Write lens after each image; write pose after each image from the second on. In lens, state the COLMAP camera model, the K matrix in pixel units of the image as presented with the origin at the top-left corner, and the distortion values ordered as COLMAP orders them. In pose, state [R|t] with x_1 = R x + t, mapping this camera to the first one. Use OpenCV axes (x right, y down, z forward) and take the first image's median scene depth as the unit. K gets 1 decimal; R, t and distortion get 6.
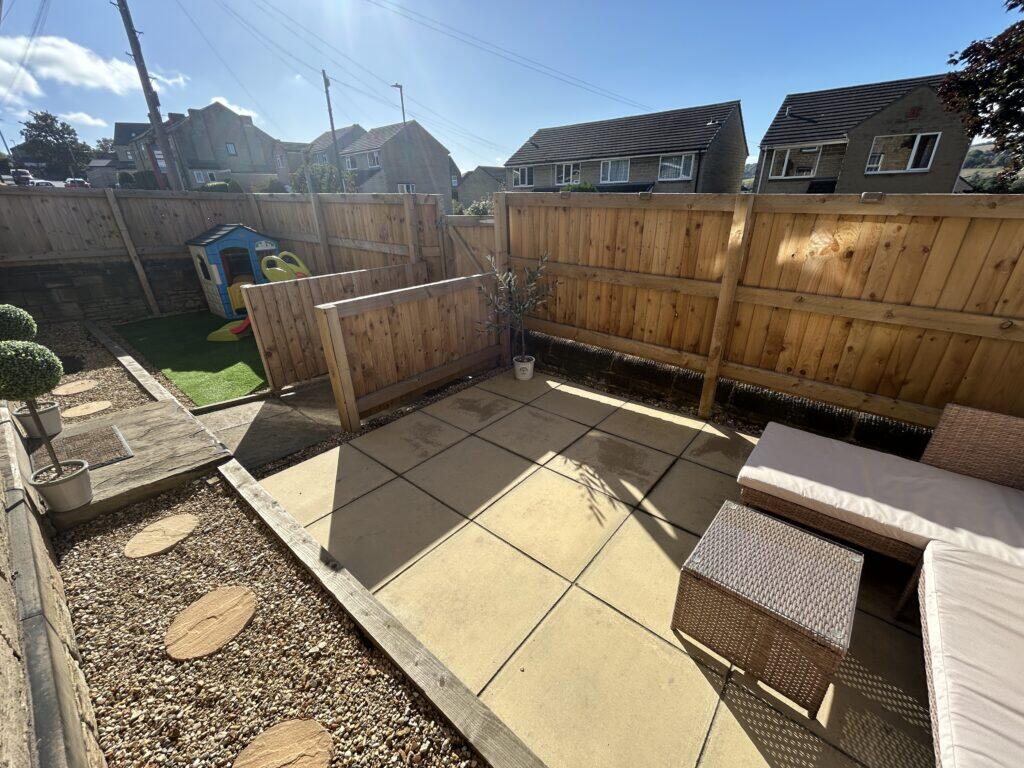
lens RADIAL K [[419.0, 0, 509.1], [0, 419.0, 379.2], [0, 0, 1]] dist [0.001716, -0.000013]
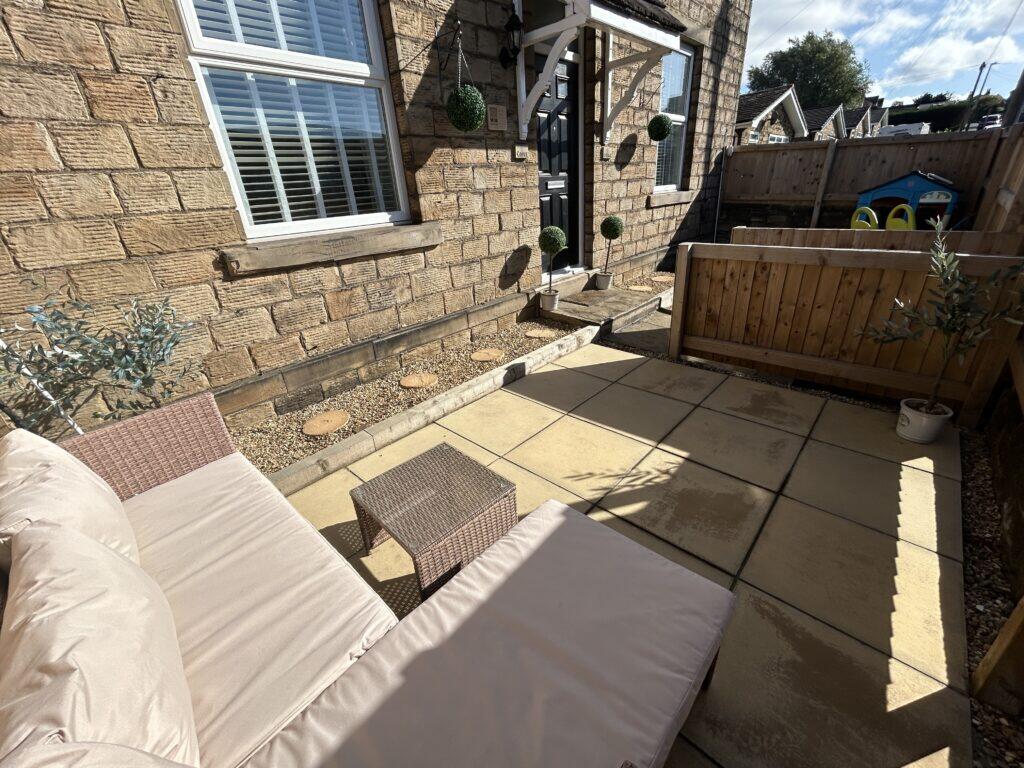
lens RADIAL K [[419.0, 0, 509.1], [0, 419.0, 379.2], [0, 0, 1]] dist [0.001716, -0.000013]
pose [[-0.049385, 0.434361, -0.899384, 0.855365], [-0.339208, 0.839666, 0.424146, -0.196120], [0.939414, 0.326025, 0.105872, 0.562955]]
